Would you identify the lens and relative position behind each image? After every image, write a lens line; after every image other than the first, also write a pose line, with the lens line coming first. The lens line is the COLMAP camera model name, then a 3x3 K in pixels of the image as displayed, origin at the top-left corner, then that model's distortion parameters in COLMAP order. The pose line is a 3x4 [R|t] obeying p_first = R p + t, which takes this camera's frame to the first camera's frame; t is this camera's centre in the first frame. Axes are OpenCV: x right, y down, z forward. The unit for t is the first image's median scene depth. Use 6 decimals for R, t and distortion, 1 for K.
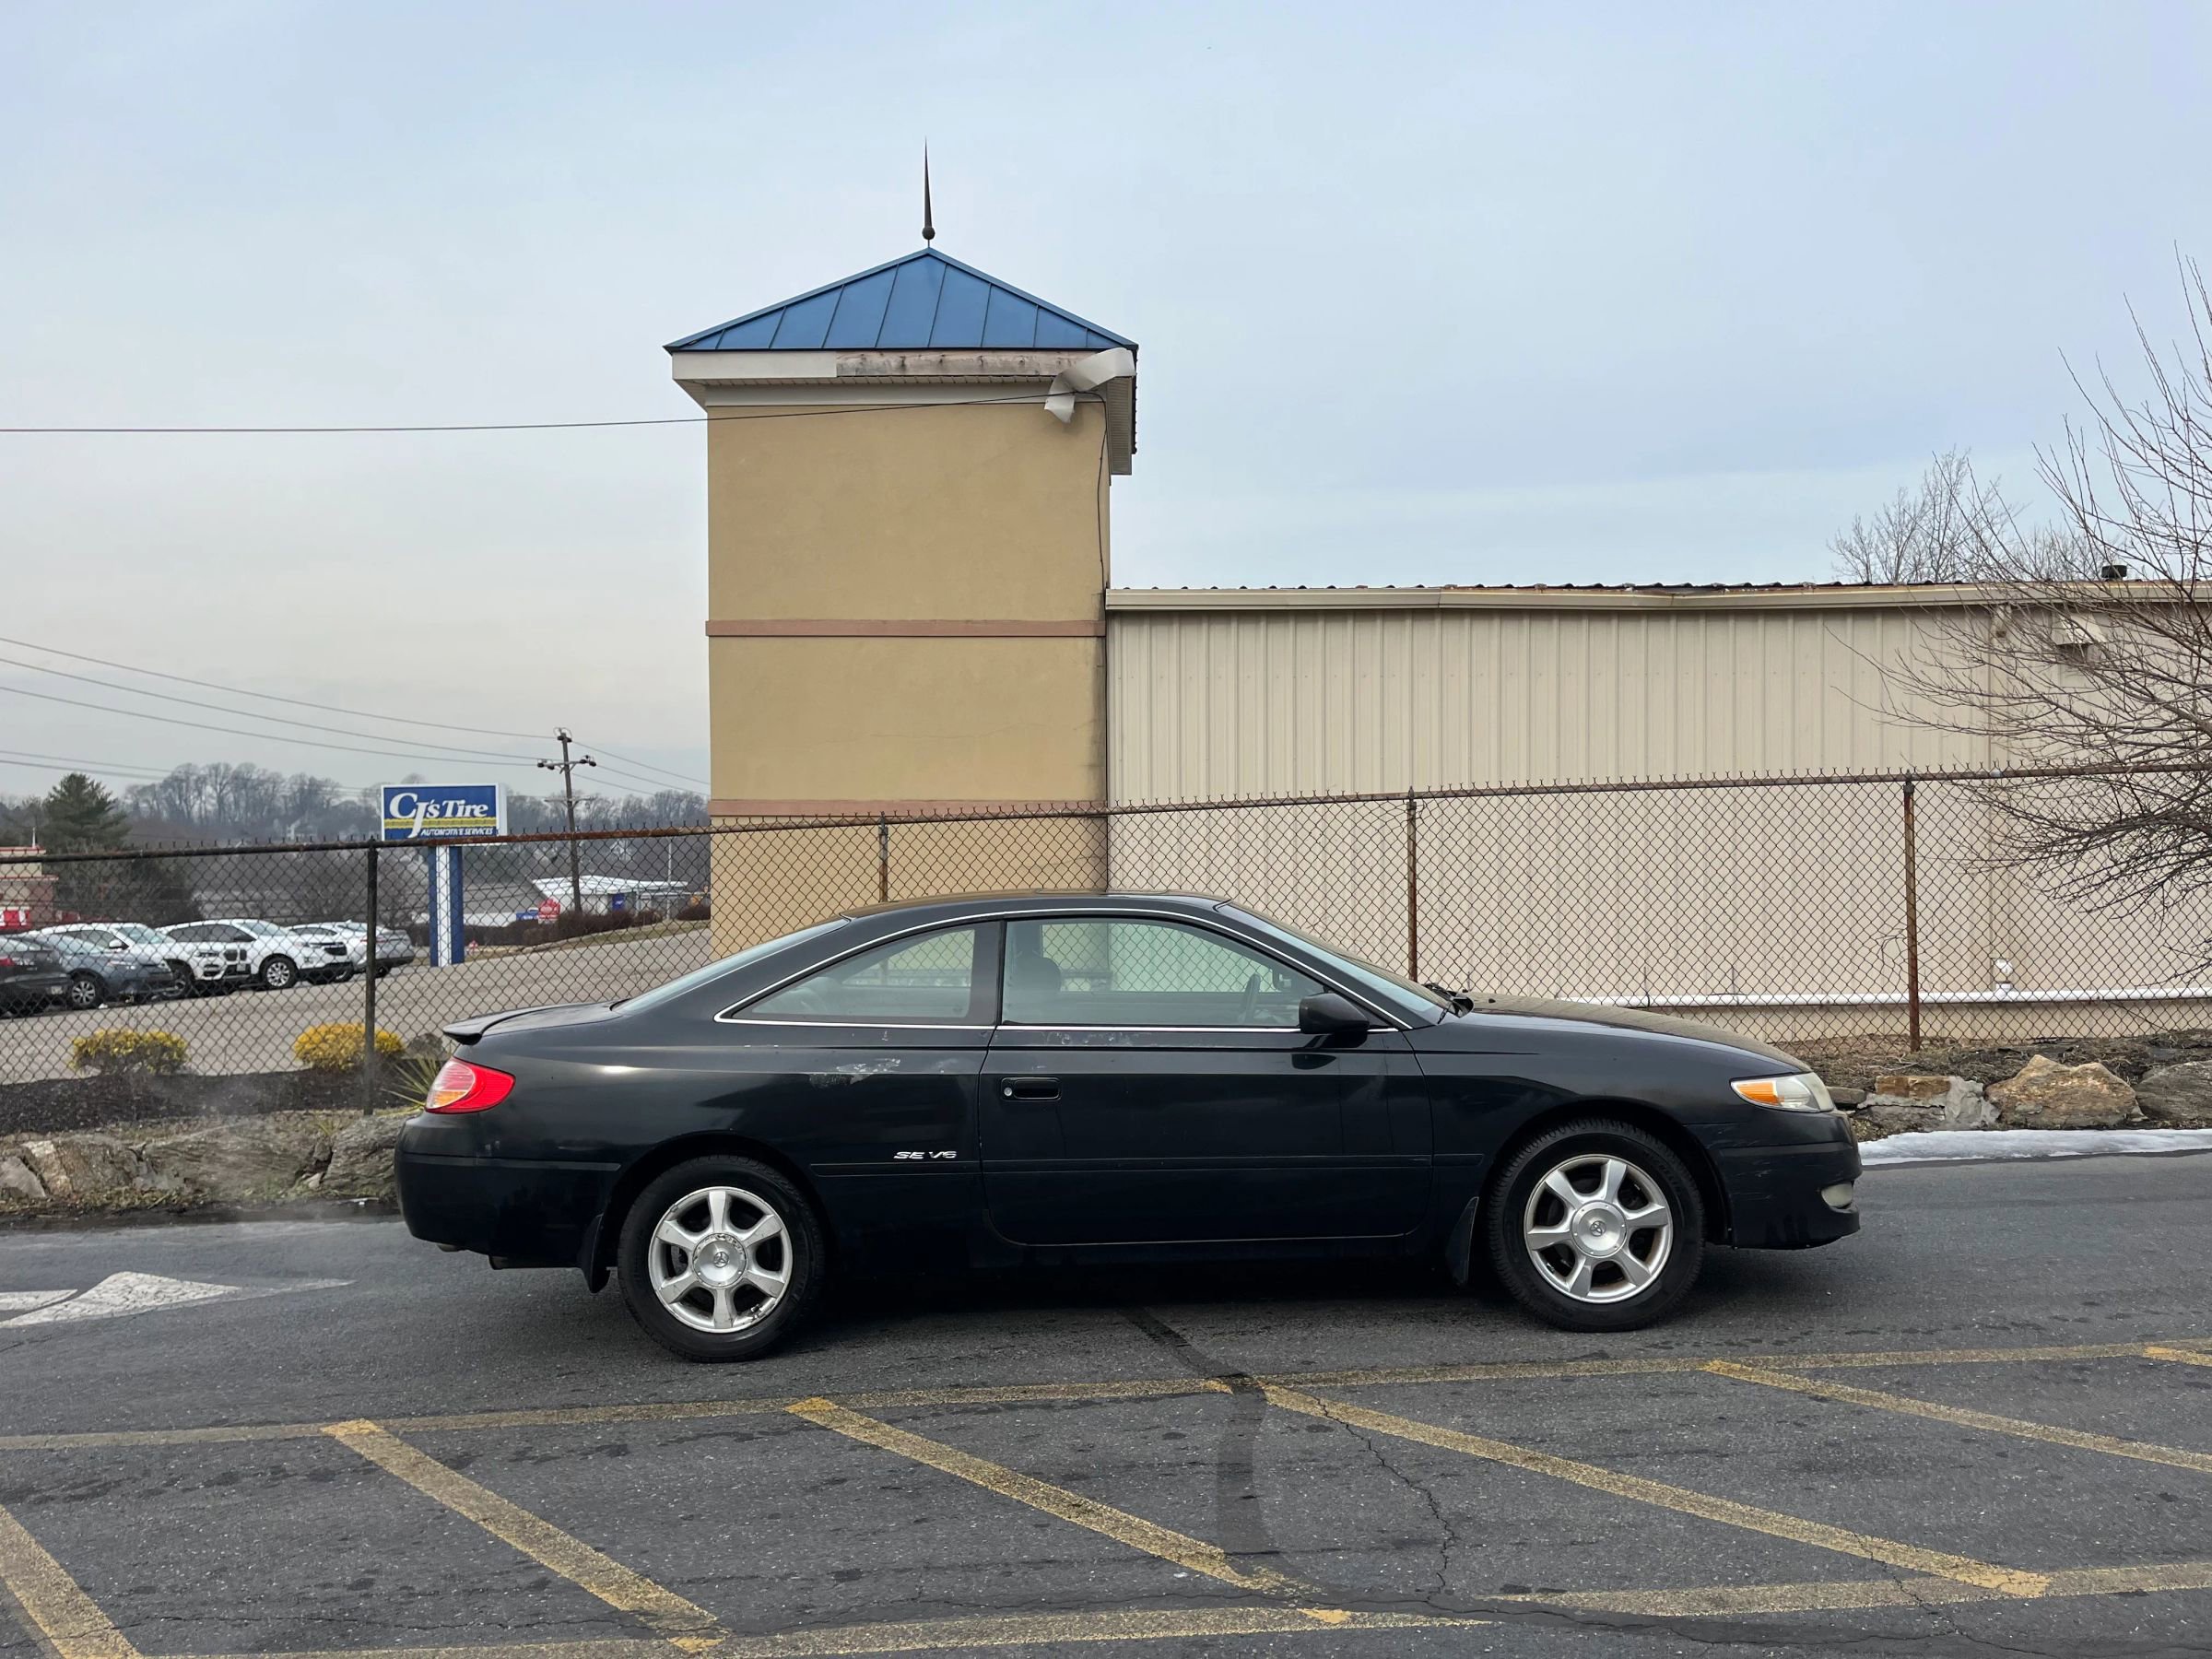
lens RADIAL K [[1664.3, 0, 1121.1], [0, 1664.3, 830.6], [0, 0, 1]] dist [0.076101, -0.099128]
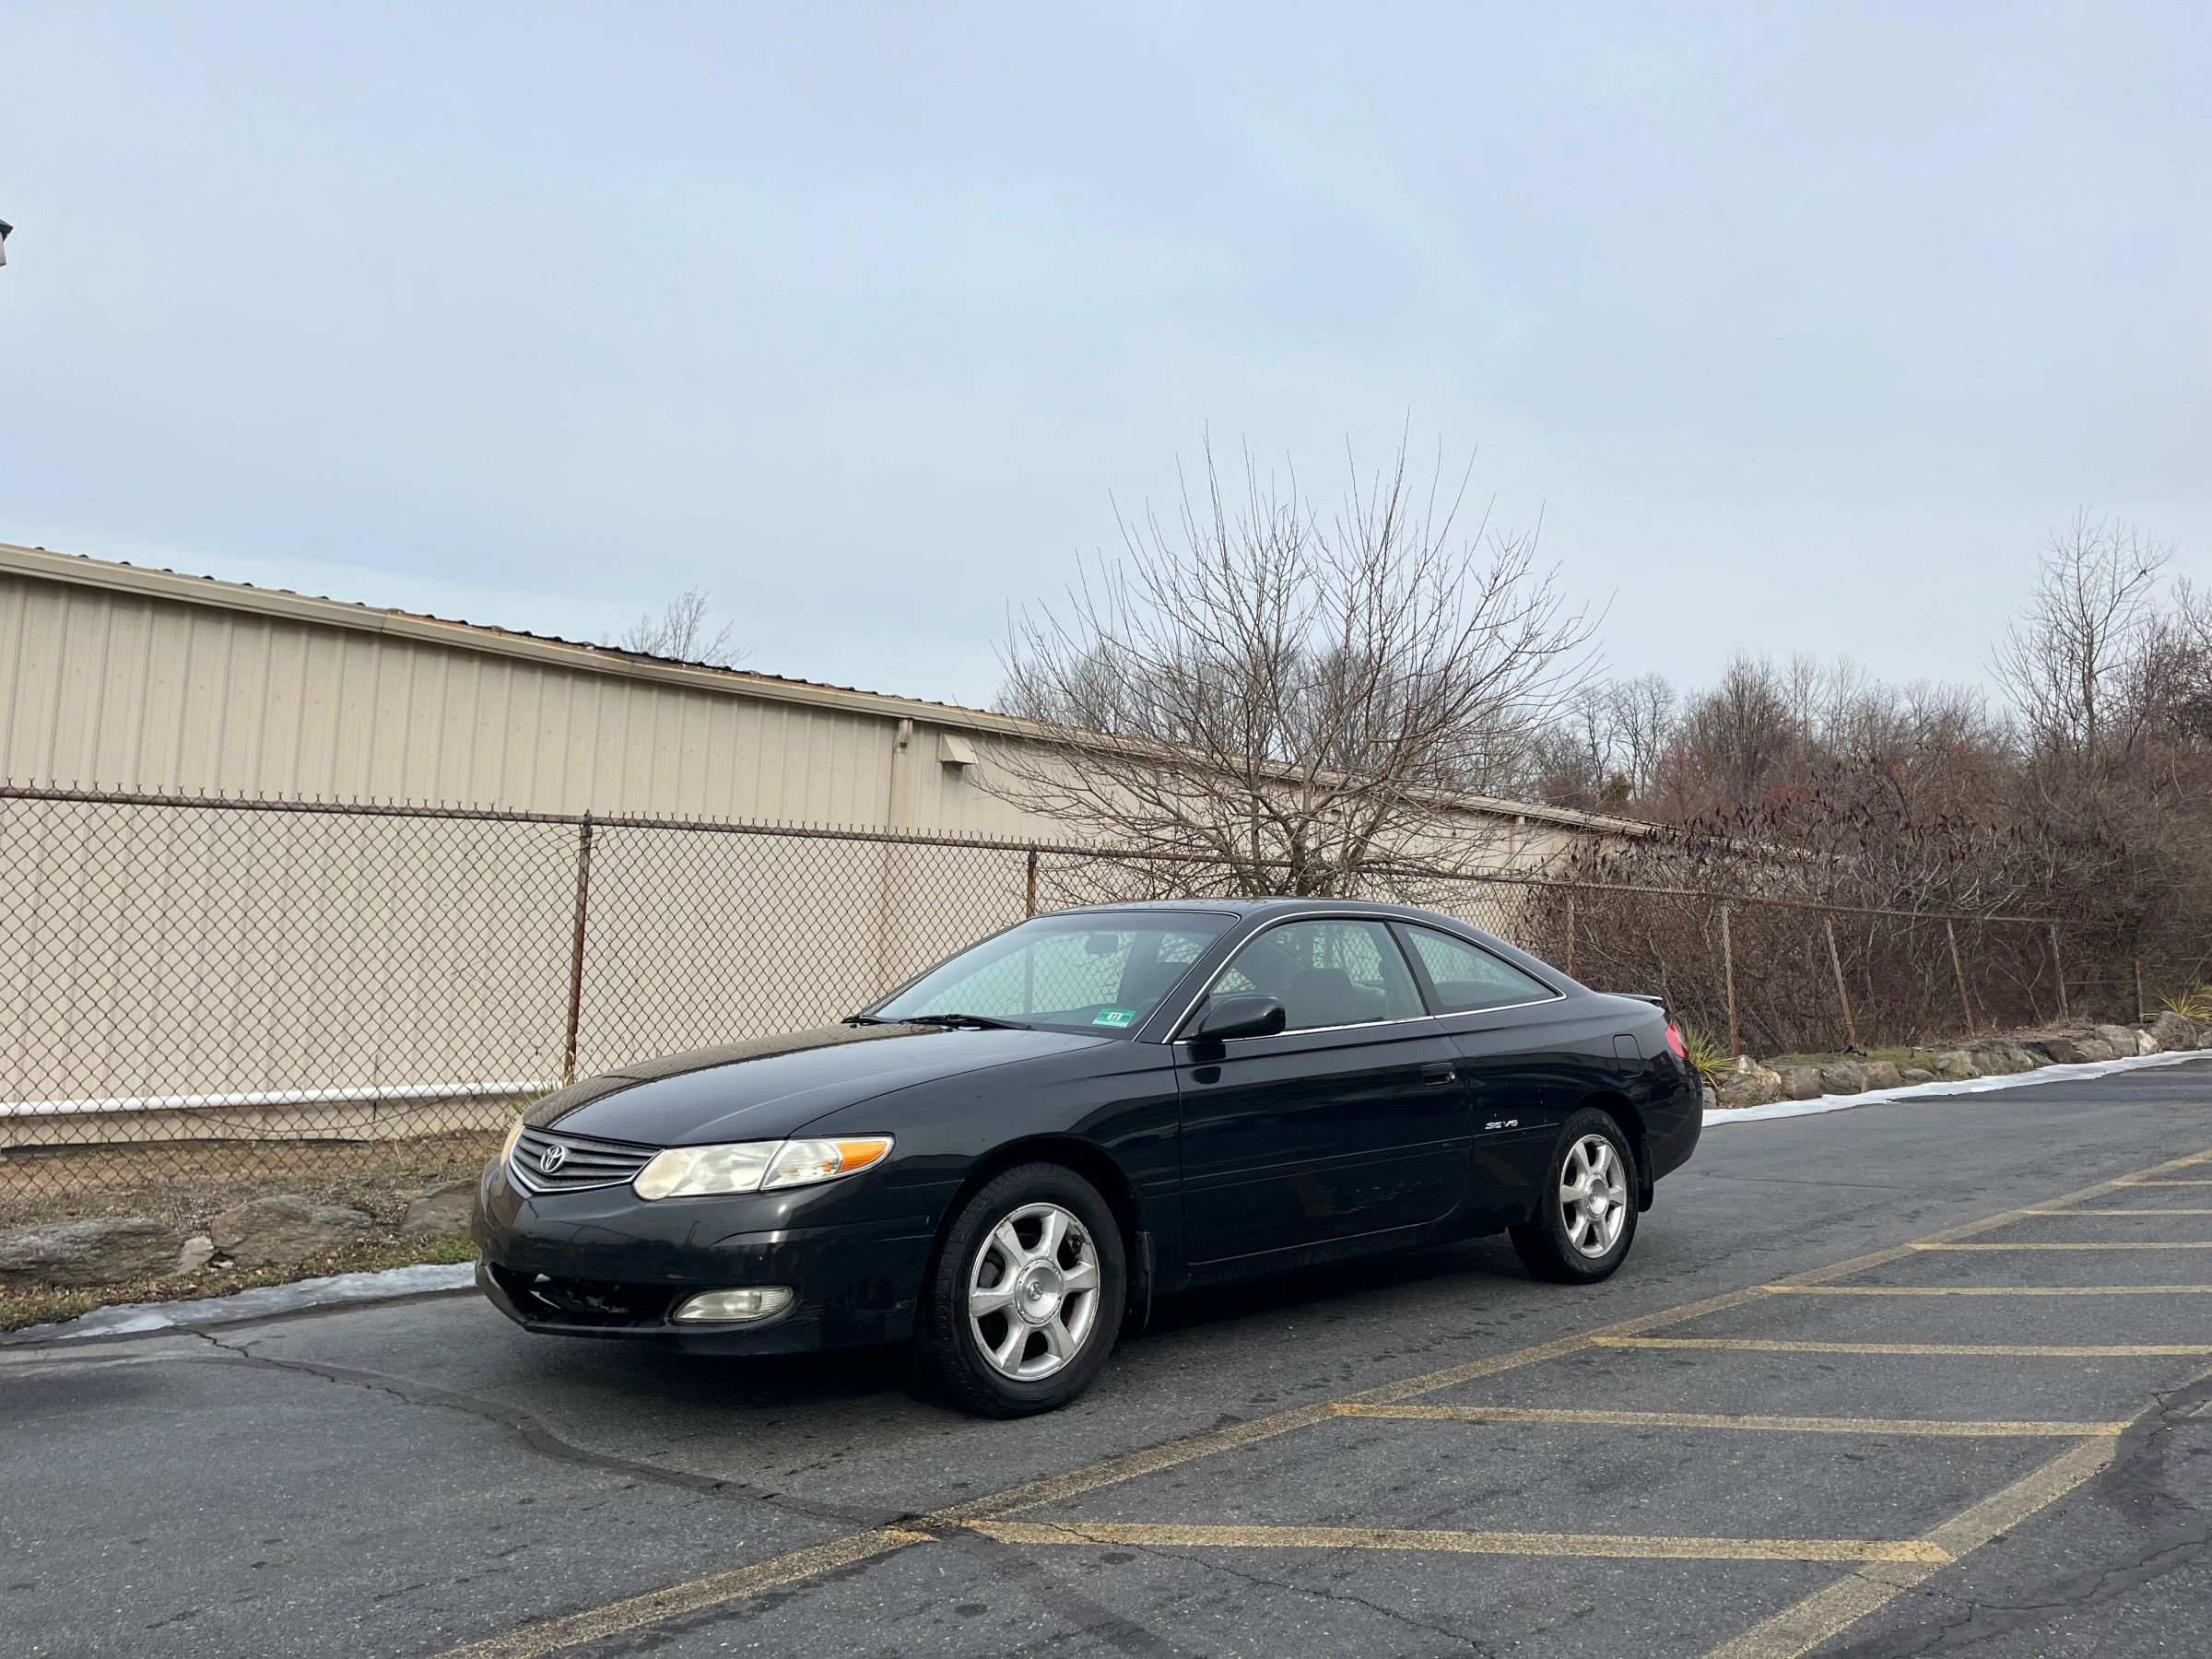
lens RADIAL K [[1664.3, 0, 1111.9], [0, 1664.3, 821.3], [0, 0, 1]] dist [0.076101, -0.099128]
pose [[0.735708, 0.094395, 0.670688, -0.200458], [-0.048854, 0.995057, -0.086457, 0.039856], [-0.675534, 0.030841, 0.736683, 0.195020]]
